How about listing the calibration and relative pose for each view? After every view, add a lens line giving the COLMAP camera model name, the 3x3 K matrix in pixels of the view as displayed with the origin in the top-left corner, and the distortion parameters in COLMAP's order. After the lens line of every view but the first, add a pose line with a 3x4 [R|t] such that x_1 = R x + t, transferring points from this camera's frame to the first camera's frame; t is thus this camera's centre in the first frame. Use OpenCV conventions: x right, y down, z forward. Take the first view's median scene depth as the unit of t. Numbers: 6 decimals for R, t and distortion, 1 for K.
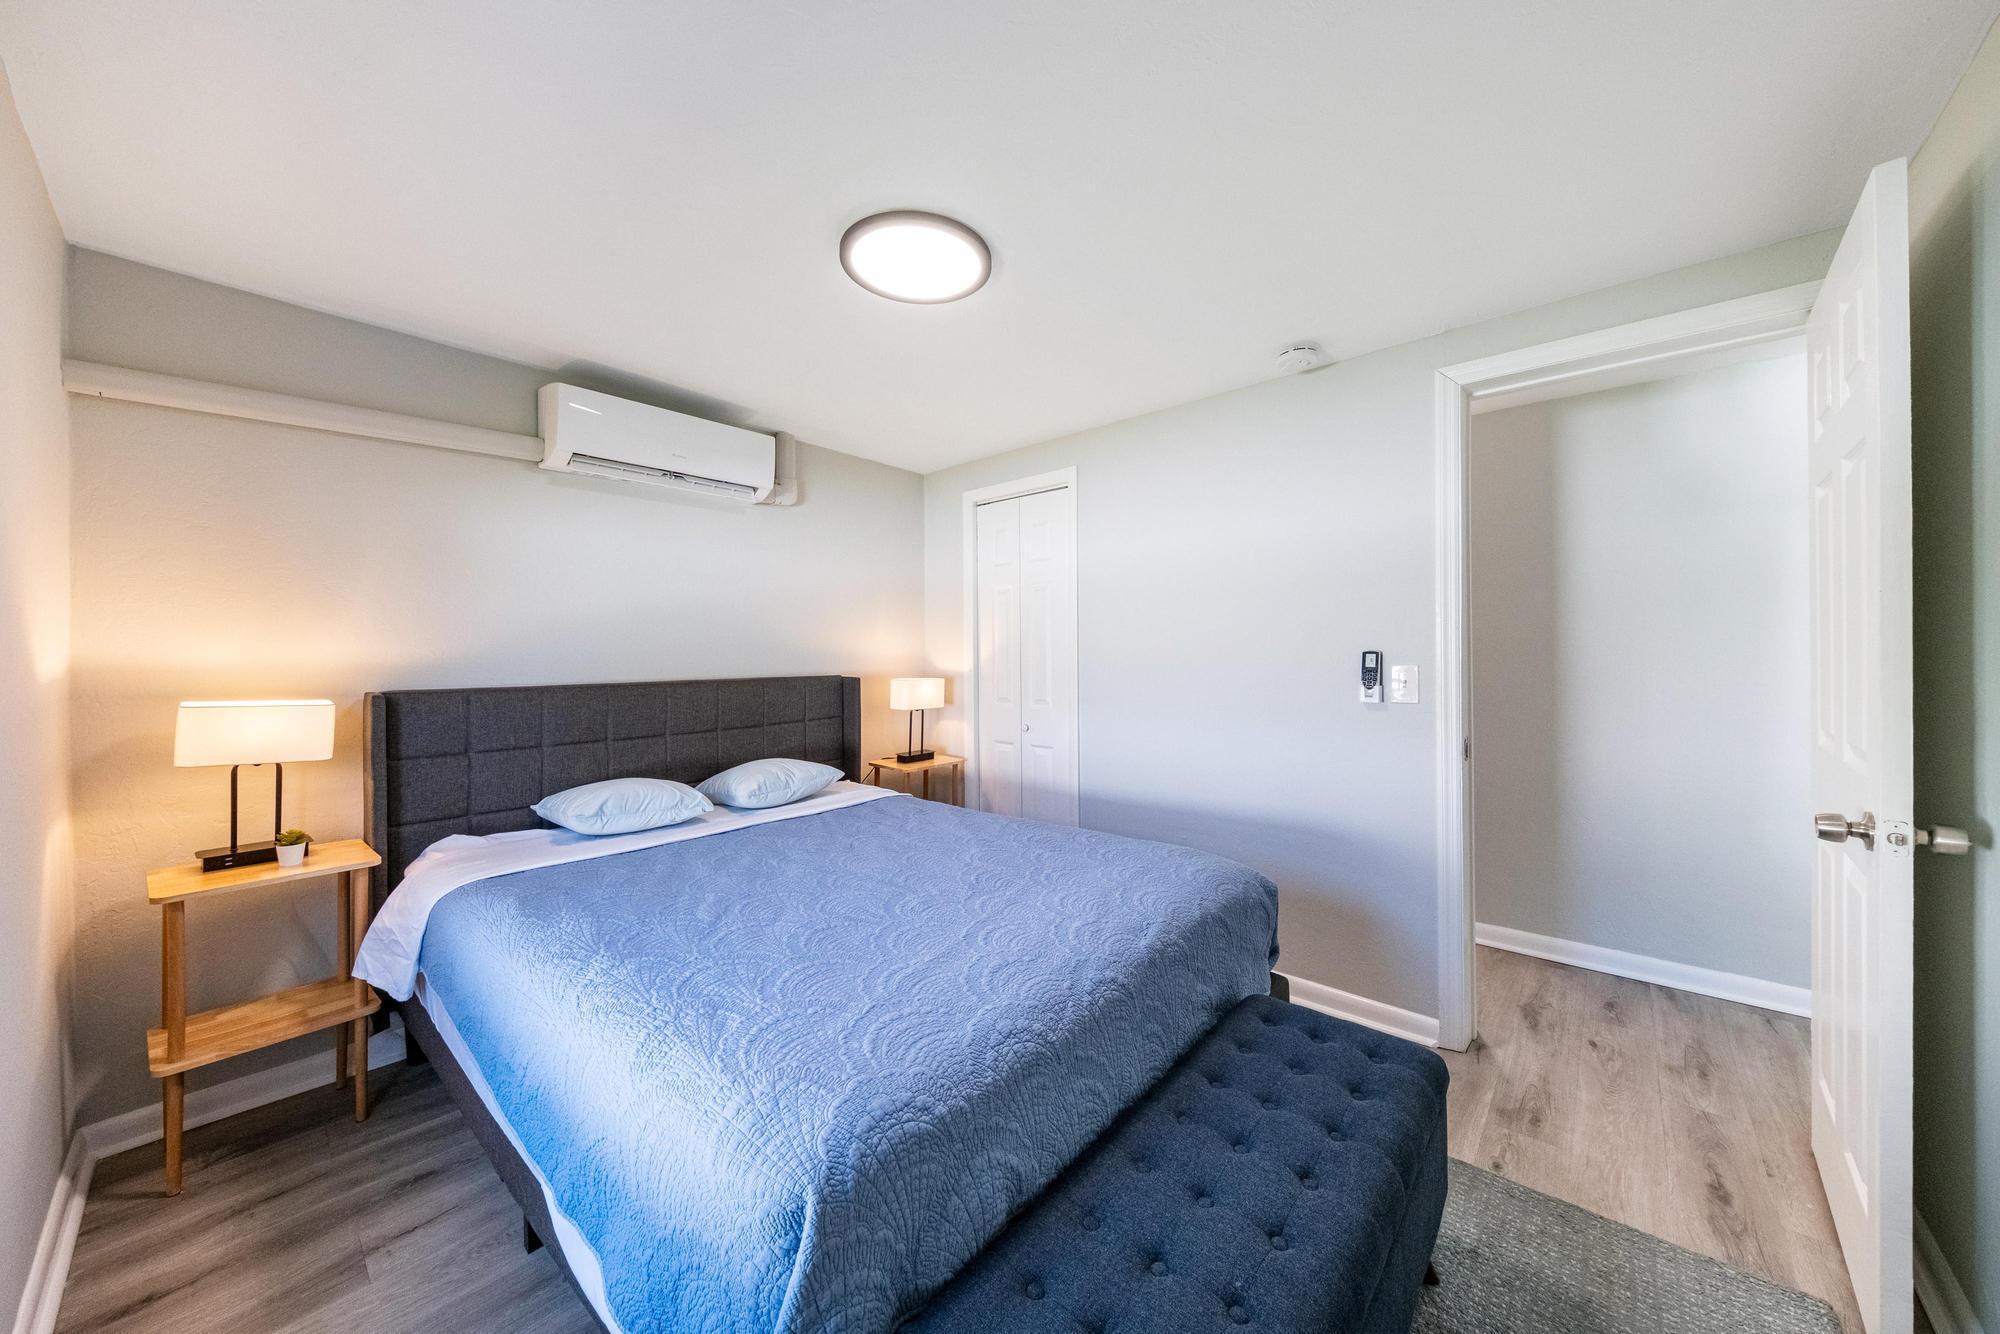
lens RADIAL K [[673.8, 0, 1007.9], [0, 673.8, 649.8], [0, 0, 1]] dist [0.000297, 0.000017]
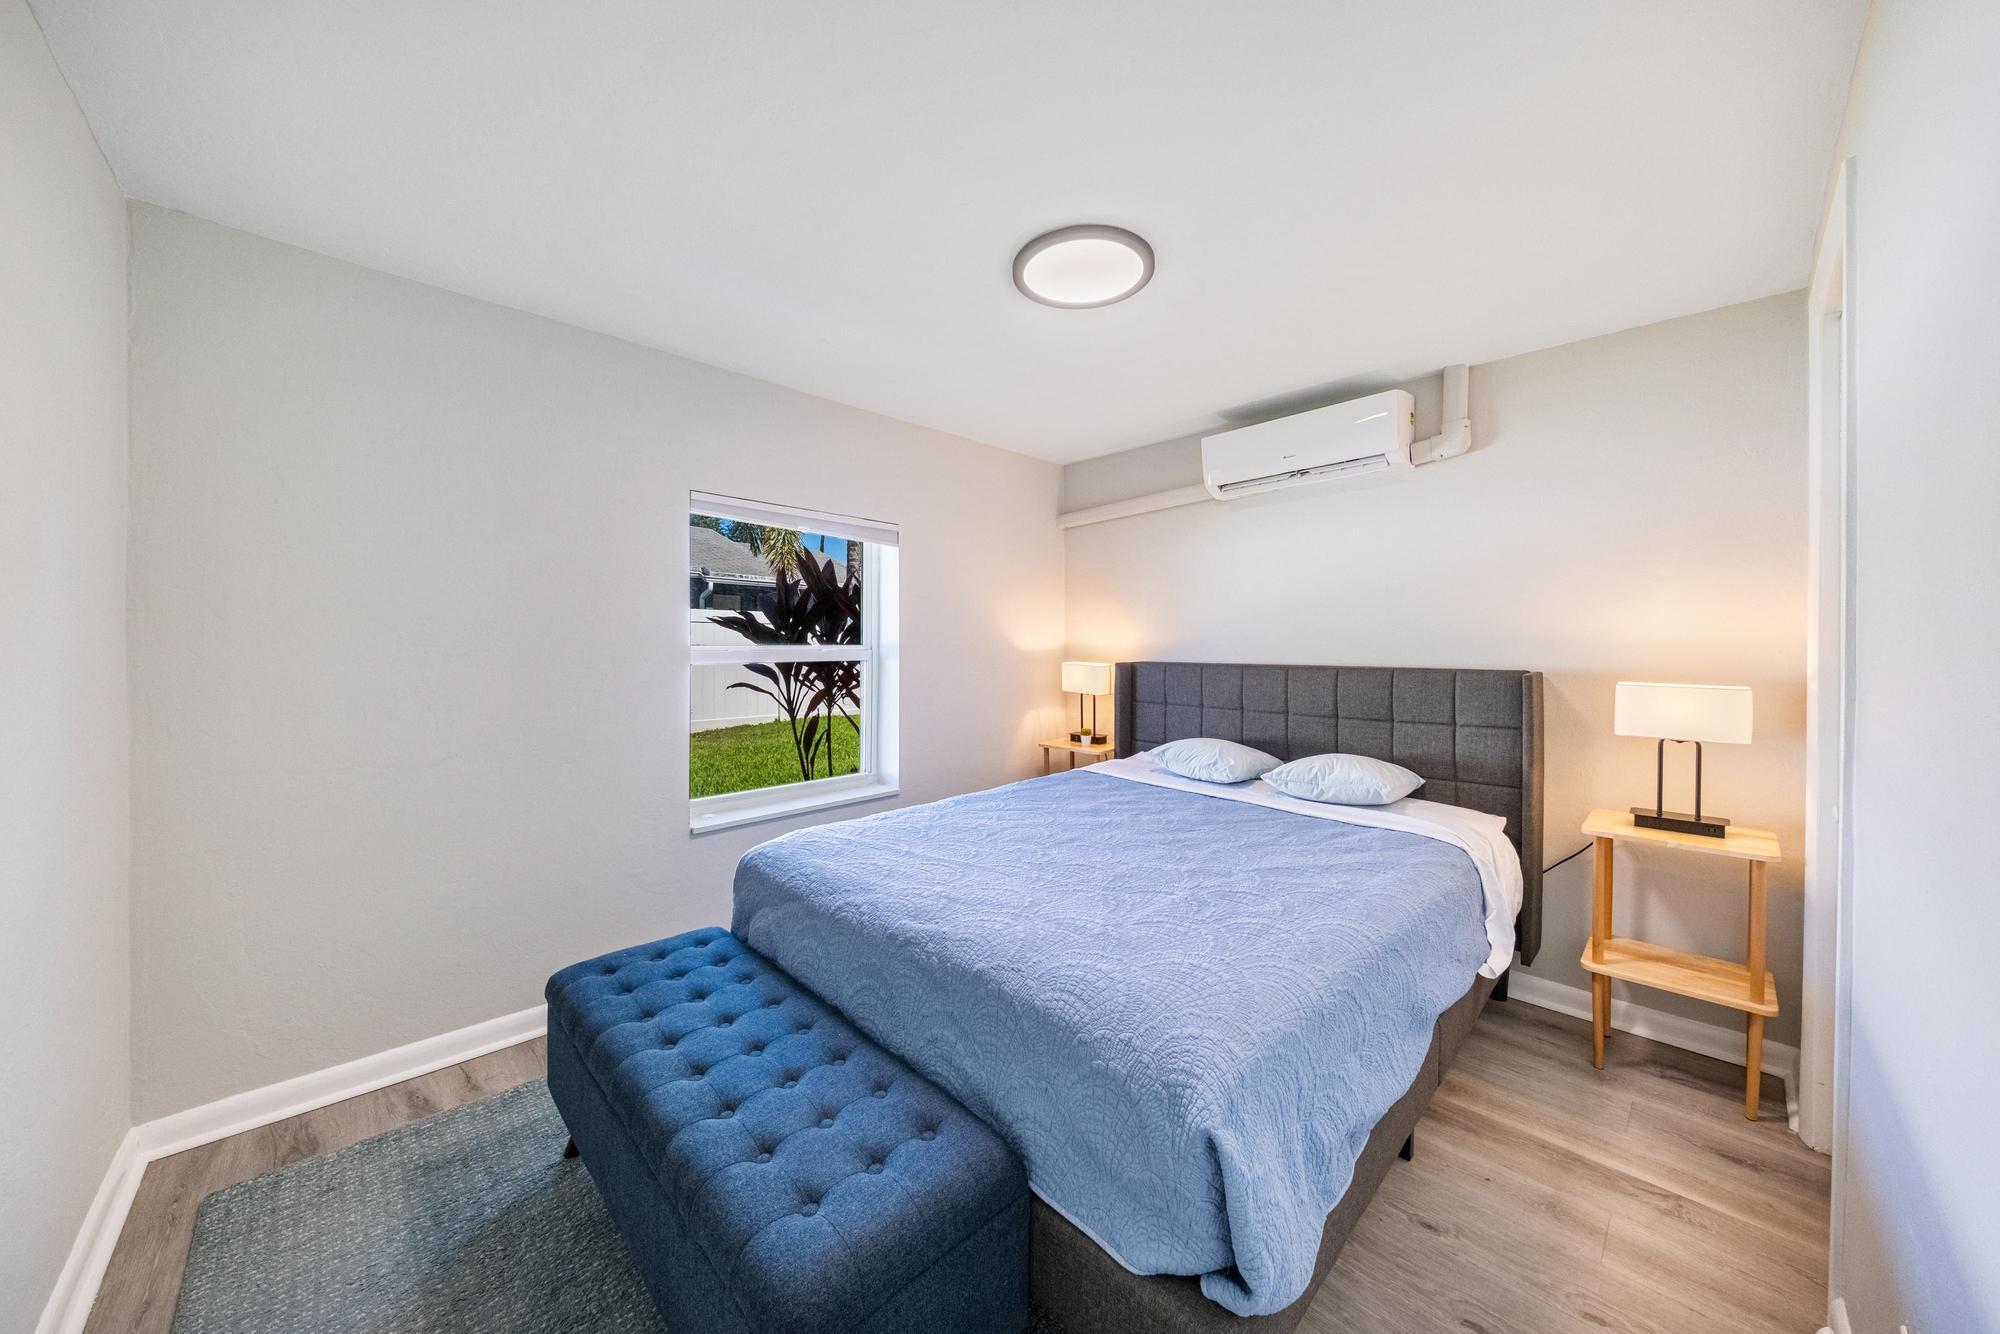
lens RADIAL K [[673.8, 0, 1007.9], [0, 673.8, 649.8], [0, 0, 1]] dist [0.000297, 0.000017]
pose [[-0.093072, 0.020347, -0.995451, 0.642799], [0.006464, 0.999782, 0.019832, -0.003153], [0.995638, -0.004589, -0.093184, 0.660992]]
